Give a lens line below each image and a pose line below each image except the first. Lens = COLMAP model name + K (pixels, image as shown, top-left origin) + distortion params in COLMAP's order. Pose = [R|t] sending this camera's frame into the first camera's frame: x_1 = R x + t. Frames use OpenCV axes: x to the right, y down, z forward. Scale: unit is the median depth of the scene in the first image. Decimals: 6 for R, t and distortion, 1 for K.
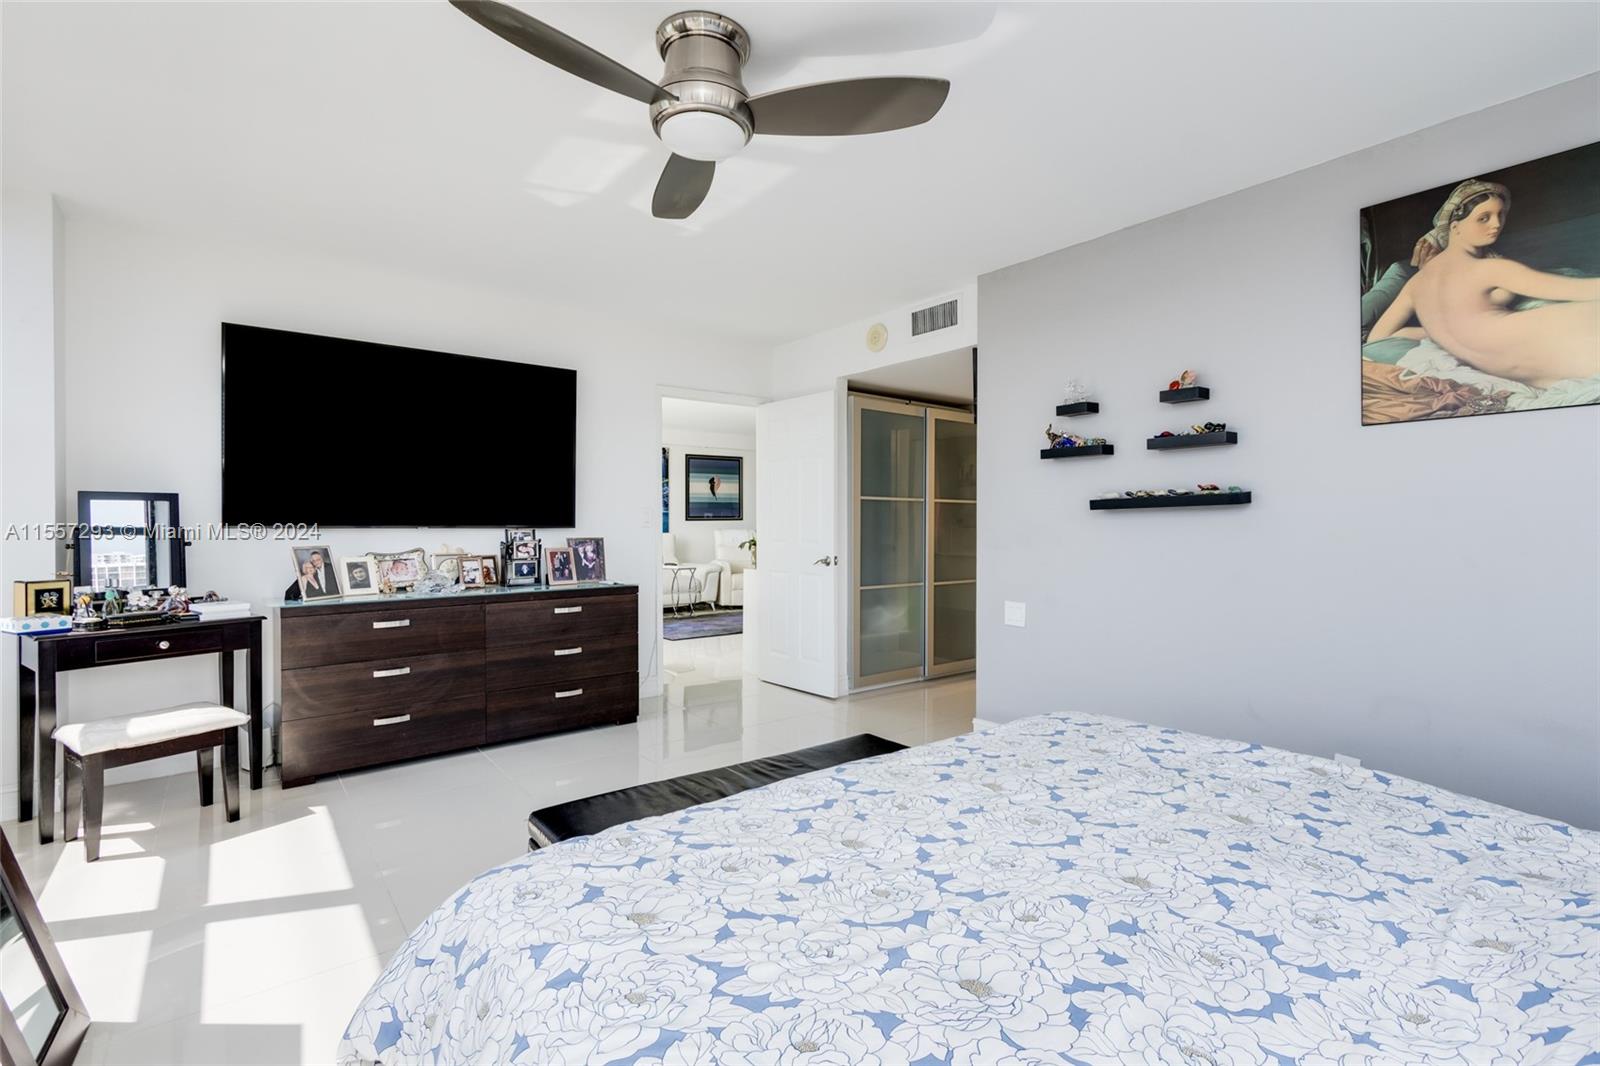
lens RADIAL K [[731.3, 0, 800.0], [0, 731.3, 527.7], [0, 0, 1]] dist [0.002945, 0.000008]
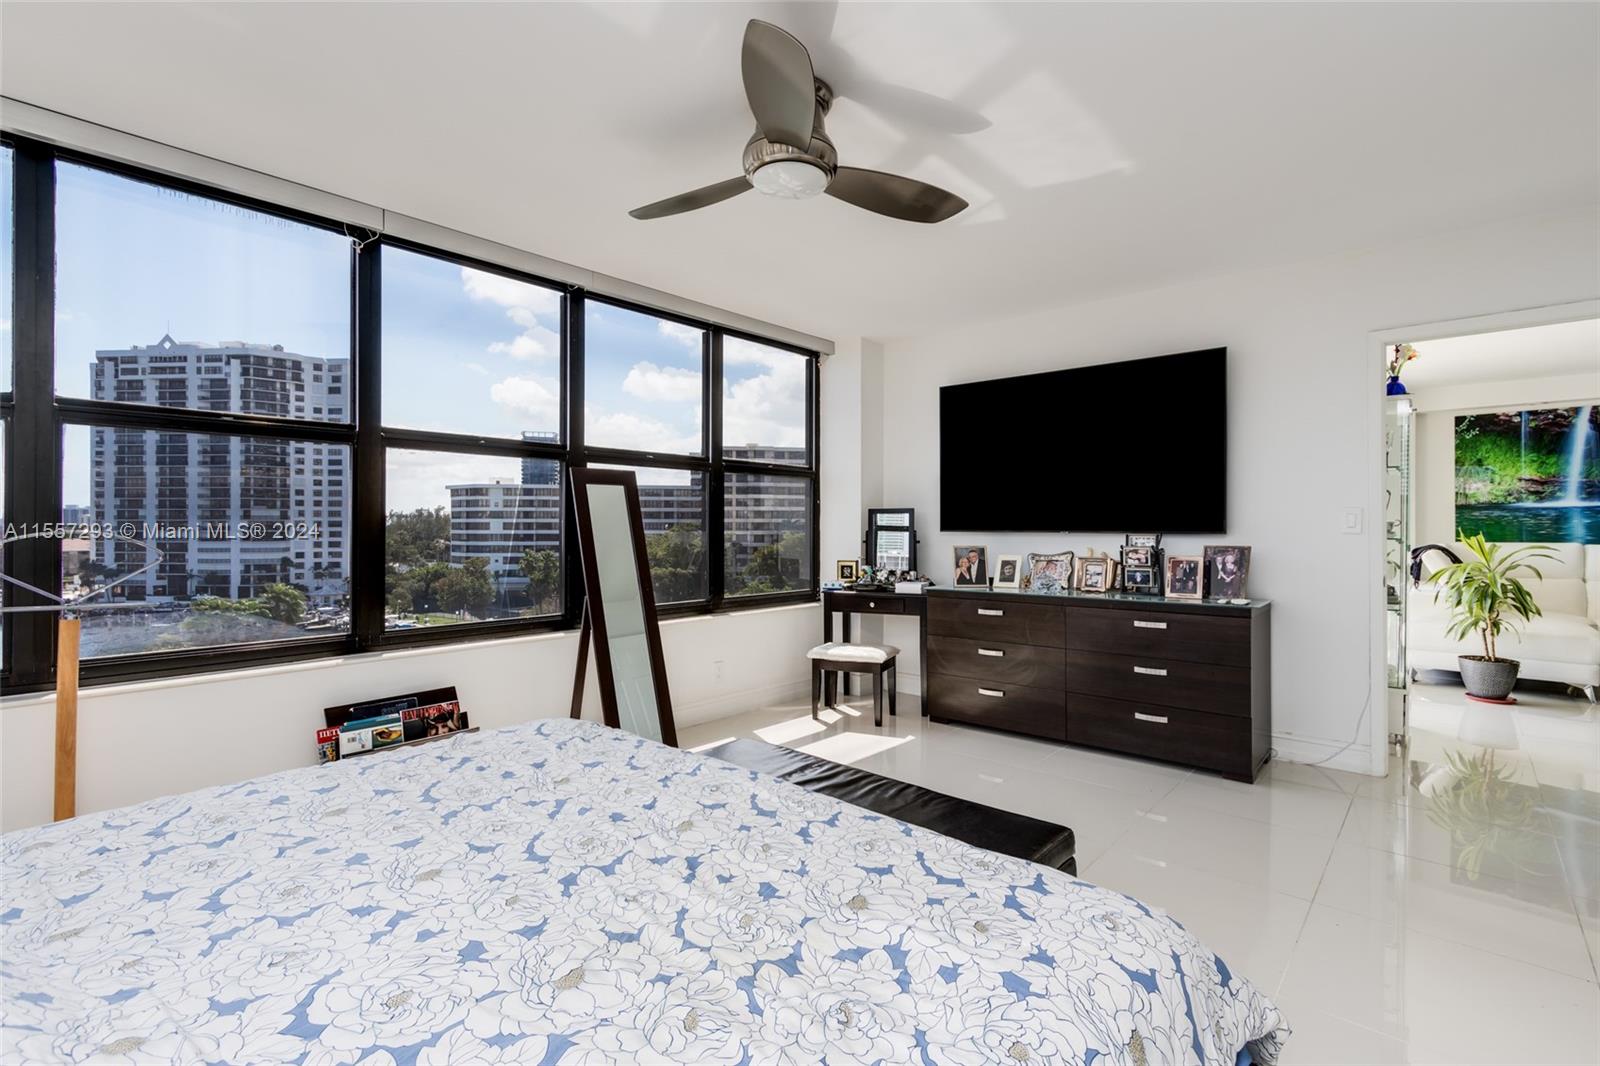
lens RADIAL K [[731.3, 0, 800.0], [0, 731.3, 527.7], [0, 0, 1]] dist [0.002945, 0.000008]
pose [[0.185317, -0.000383, -0.982679, 0.540606], [-0.007631, 0.999969, -0.001828, -0.002151], [0.982649, 0.007838, 0.185309, 0.454379]]
